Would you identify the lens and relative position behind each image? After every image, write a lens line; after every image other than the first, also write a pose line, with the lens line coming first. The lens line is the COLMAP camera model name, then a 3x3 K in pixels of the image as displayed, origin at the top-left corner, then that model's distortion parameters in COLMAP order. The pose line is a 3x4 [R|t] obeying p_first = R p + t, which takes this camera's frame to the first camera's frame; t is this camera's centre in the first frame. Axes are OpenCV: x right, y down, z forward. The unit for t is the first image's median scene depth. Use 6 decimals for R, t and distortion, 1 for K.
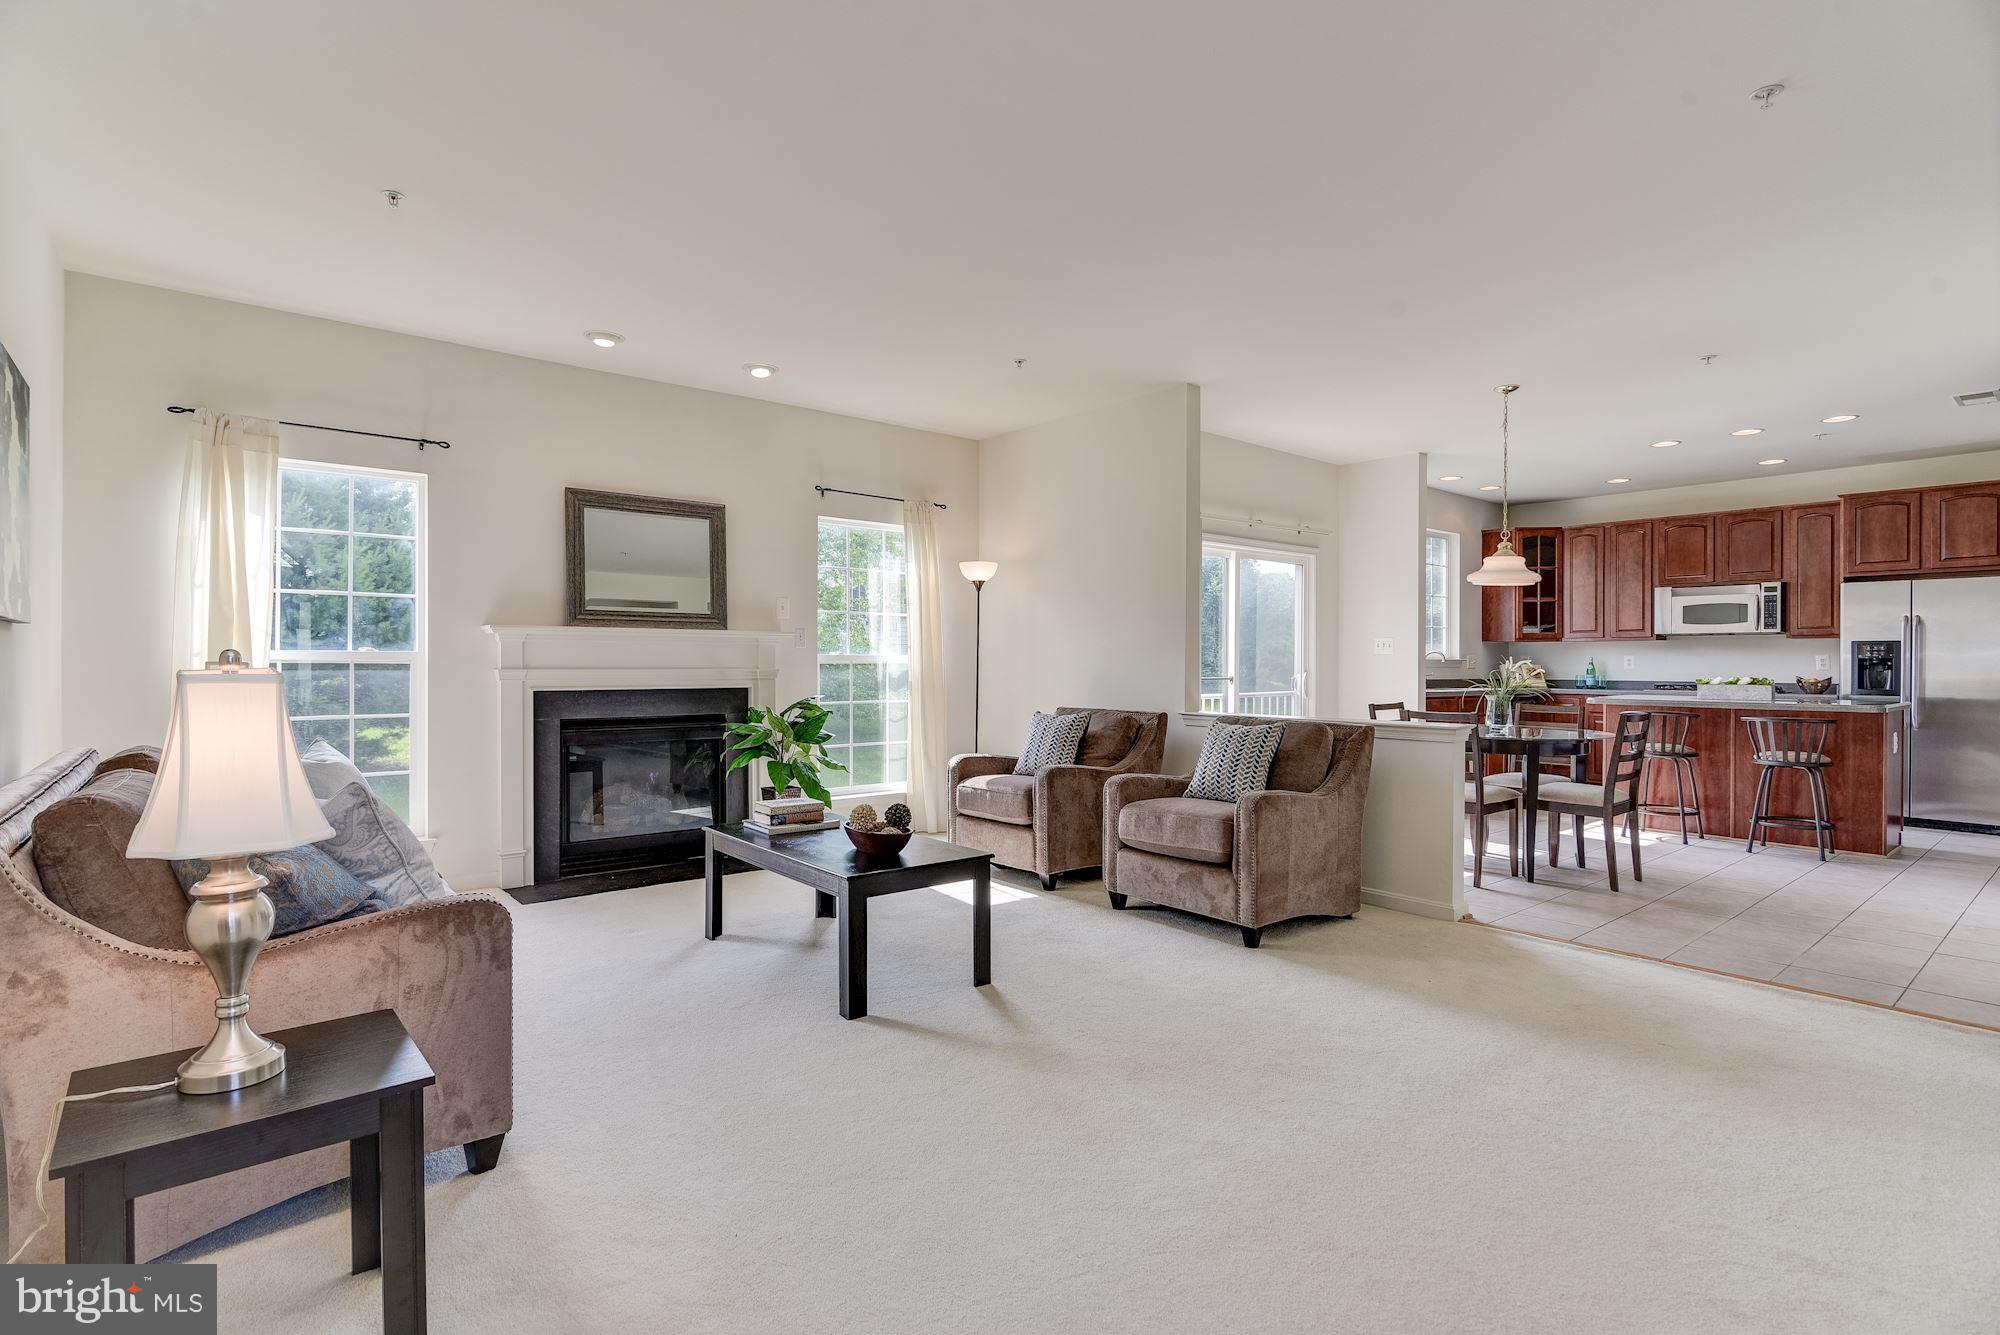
lens RADIAL K [[968.5, 0, 994.2], [0, 968.5, 662.2], [0, 0, 1]] dist [-0.009758, -0.000524]
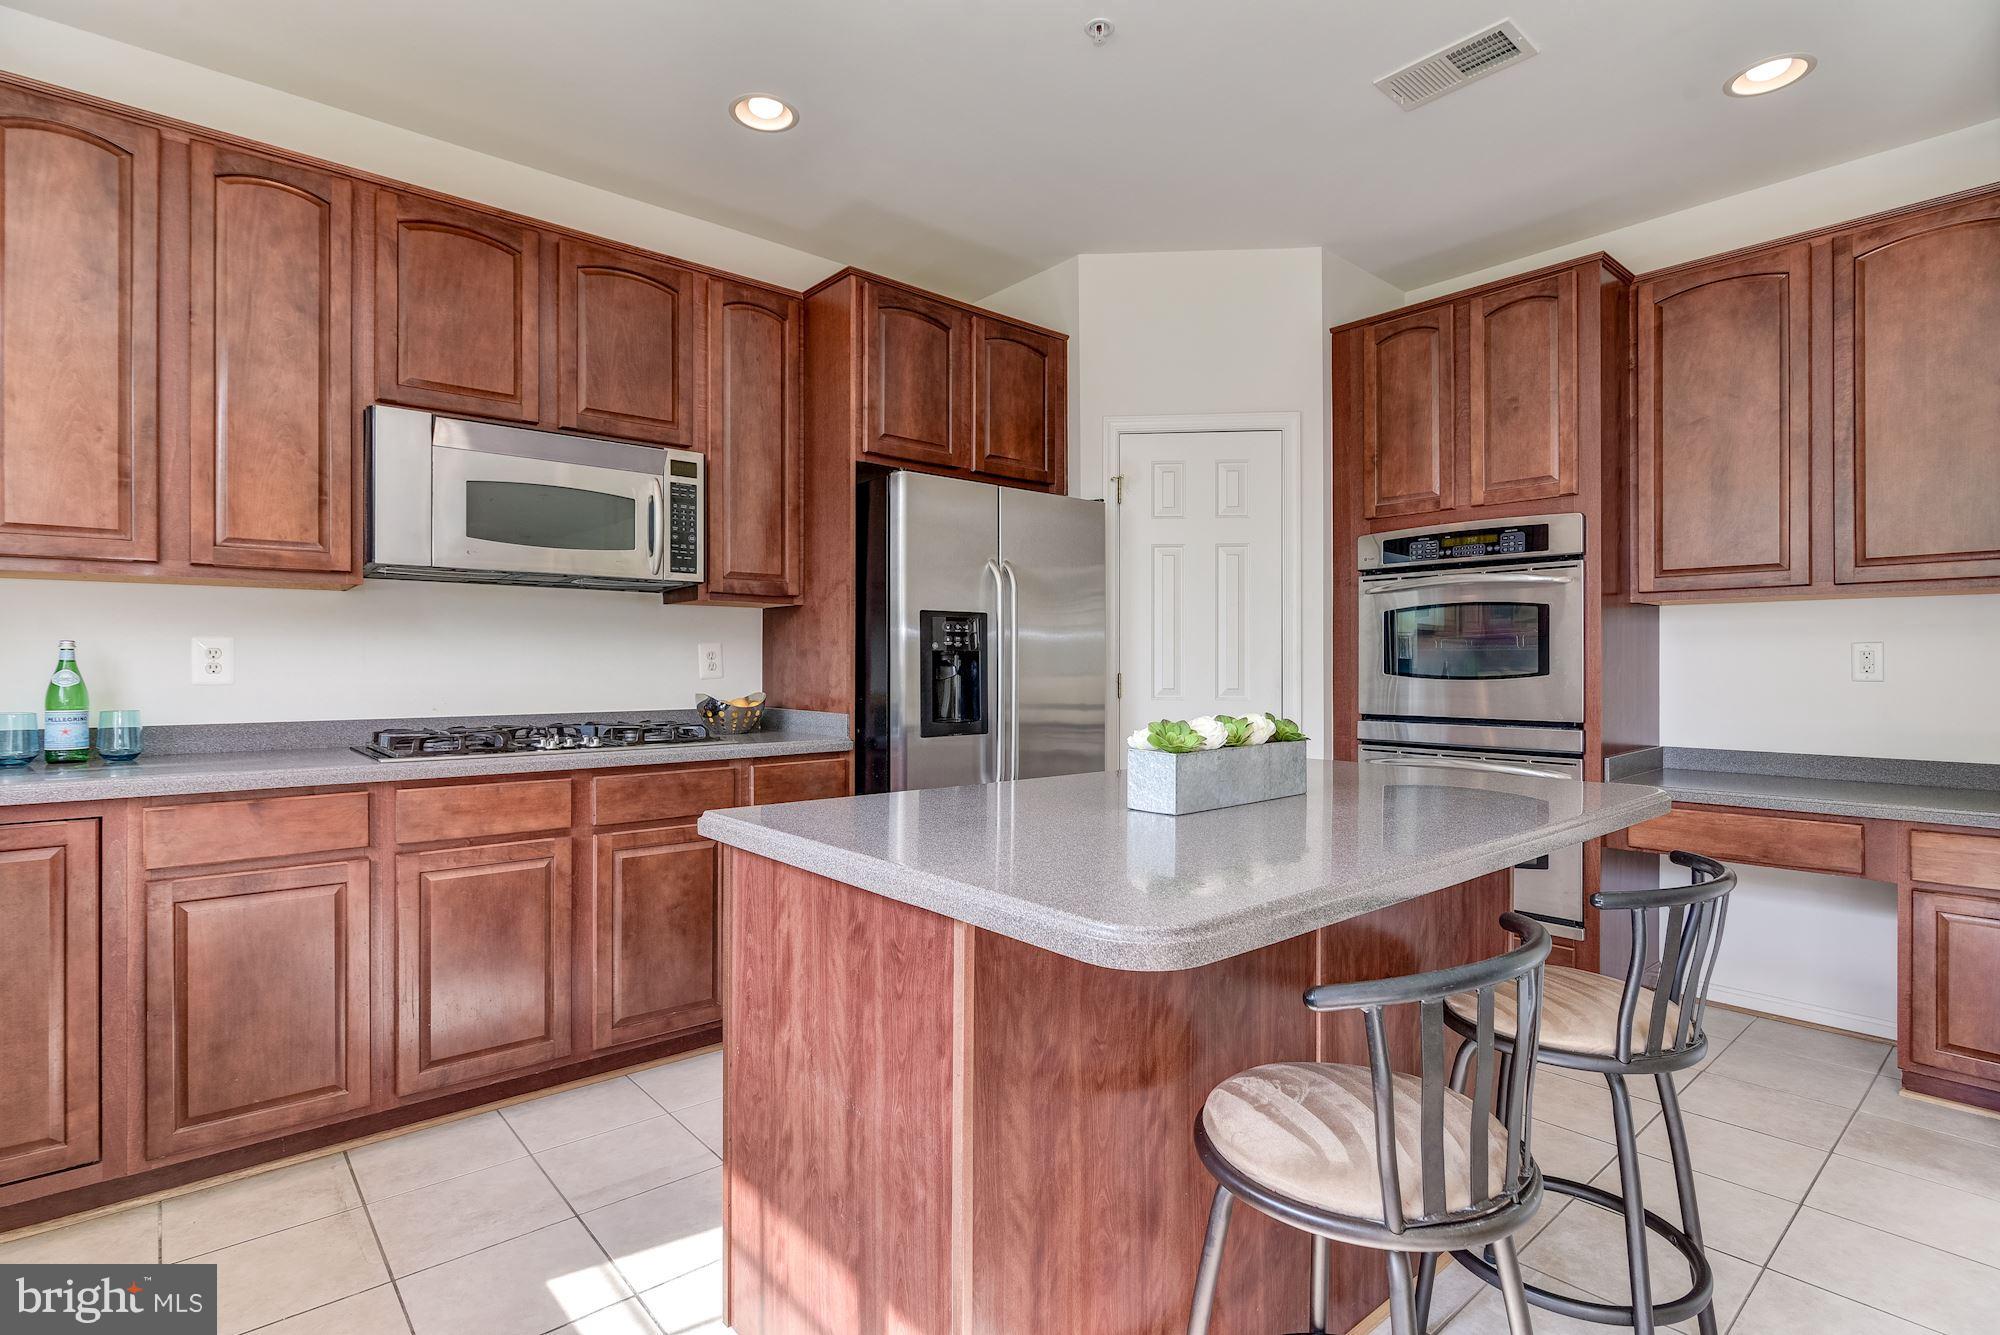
lens RADIAL K [[968.5, 0, 1006.9], [0, 968.5, 671.0], [0, 0, 1]] dist [-0.009758, -0.000524]
pose [[-0.015726, -0.009076, 0.999835, 0.574224], [0.001616, 0.999957, 0.009103, 0.001610], [-0.999875, 0.001758, -0.015711, 1.199875]]
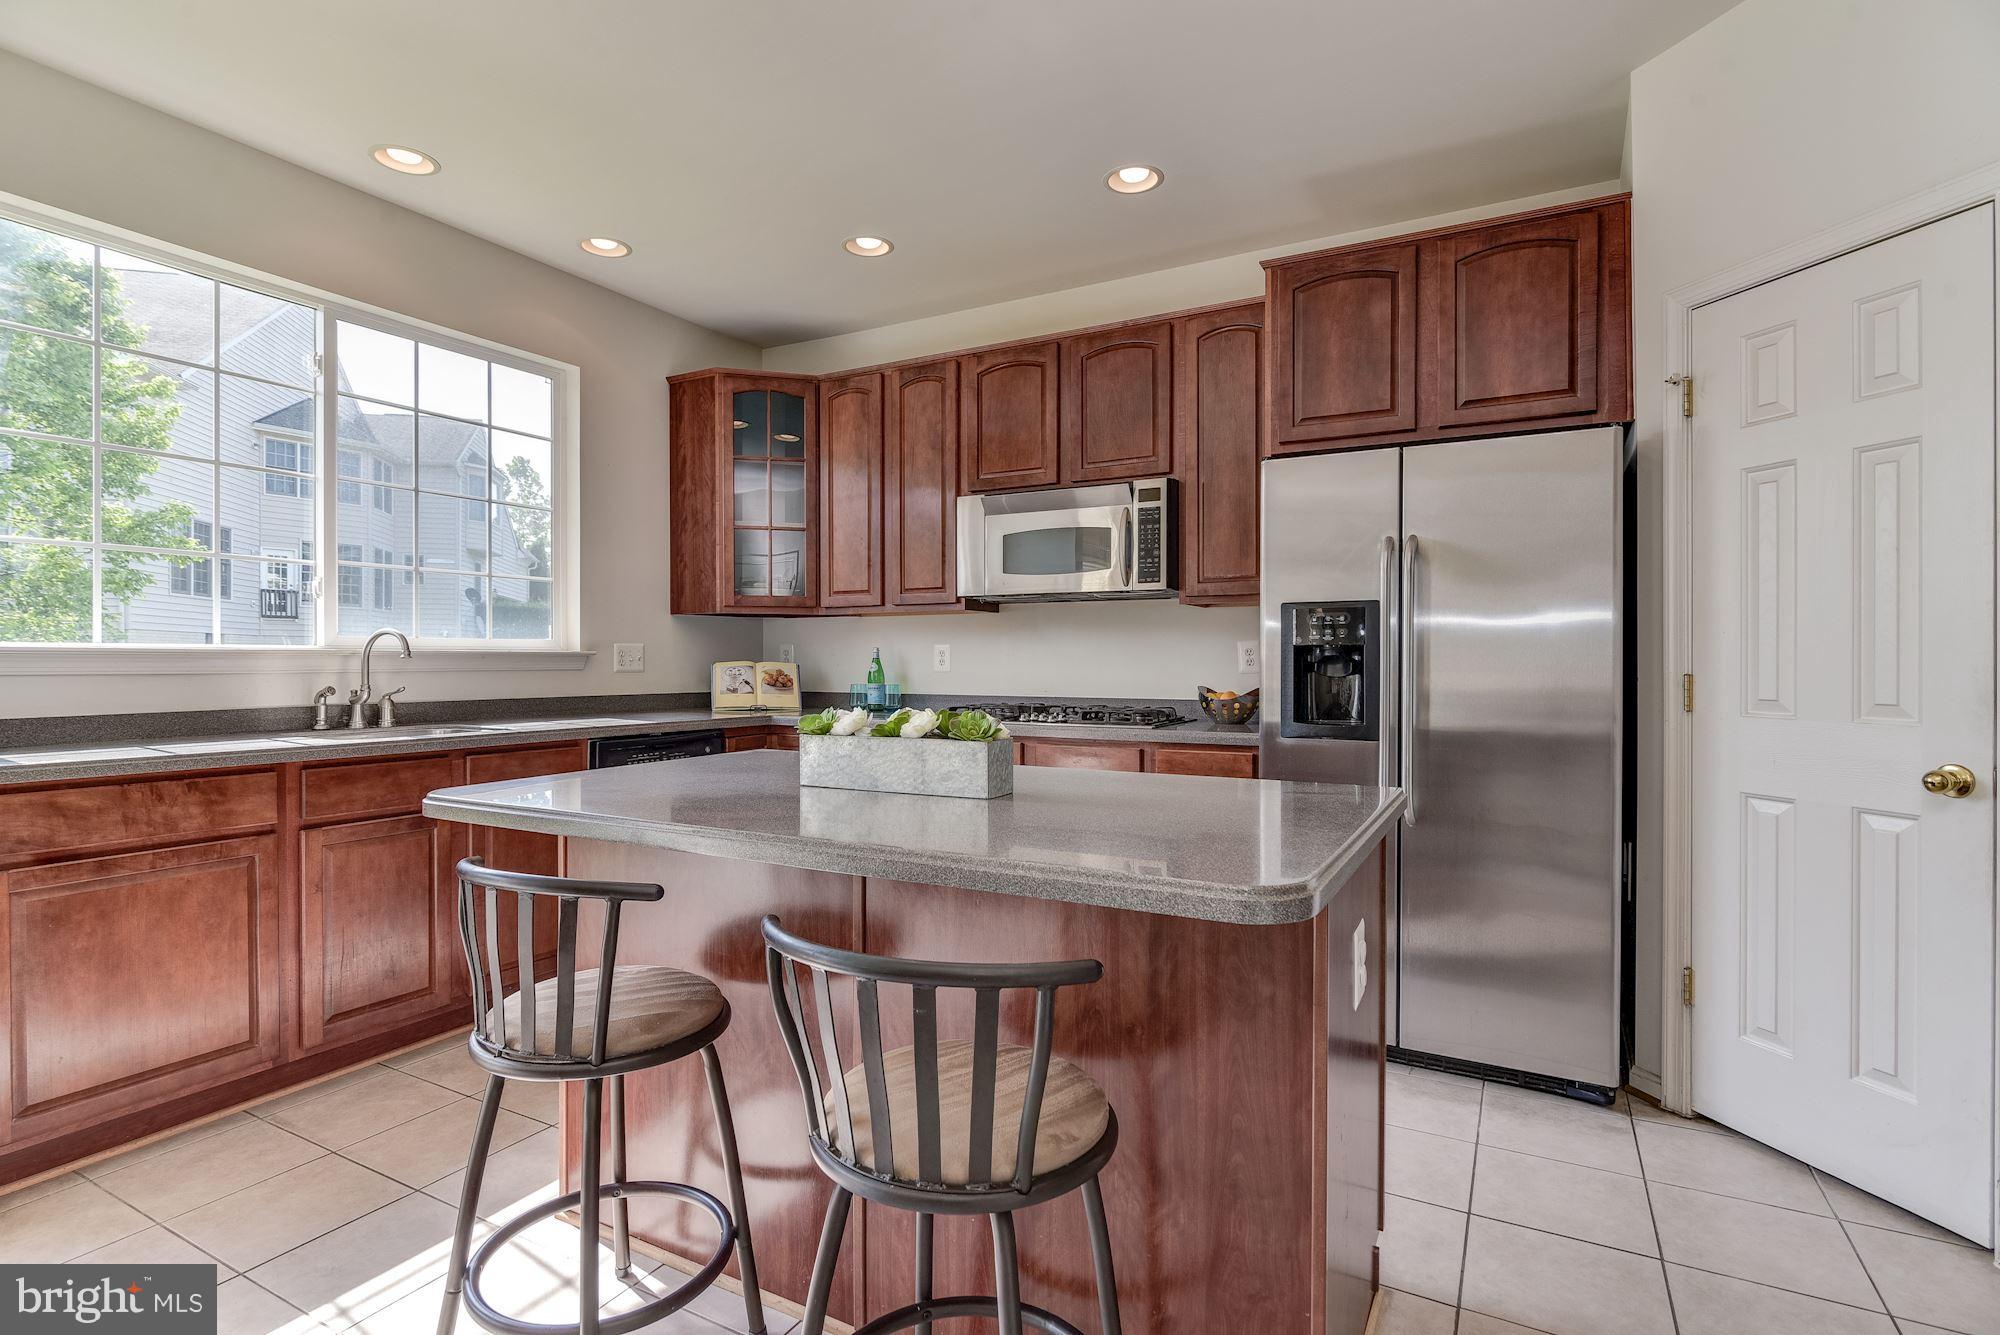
lens RADIAL K [[968.5, 0, 991.3], [0, 968.5, 662.3], [0, 0, 1]] dist [-0.009758, -0.000524]
pose [[0.931029, -0.004503, 0.364917, 0.781539], [0.003742, 0.999989, 0.002794, 0.001779], [-0.364925, -0.001236, 0.931036, 0.826096]]
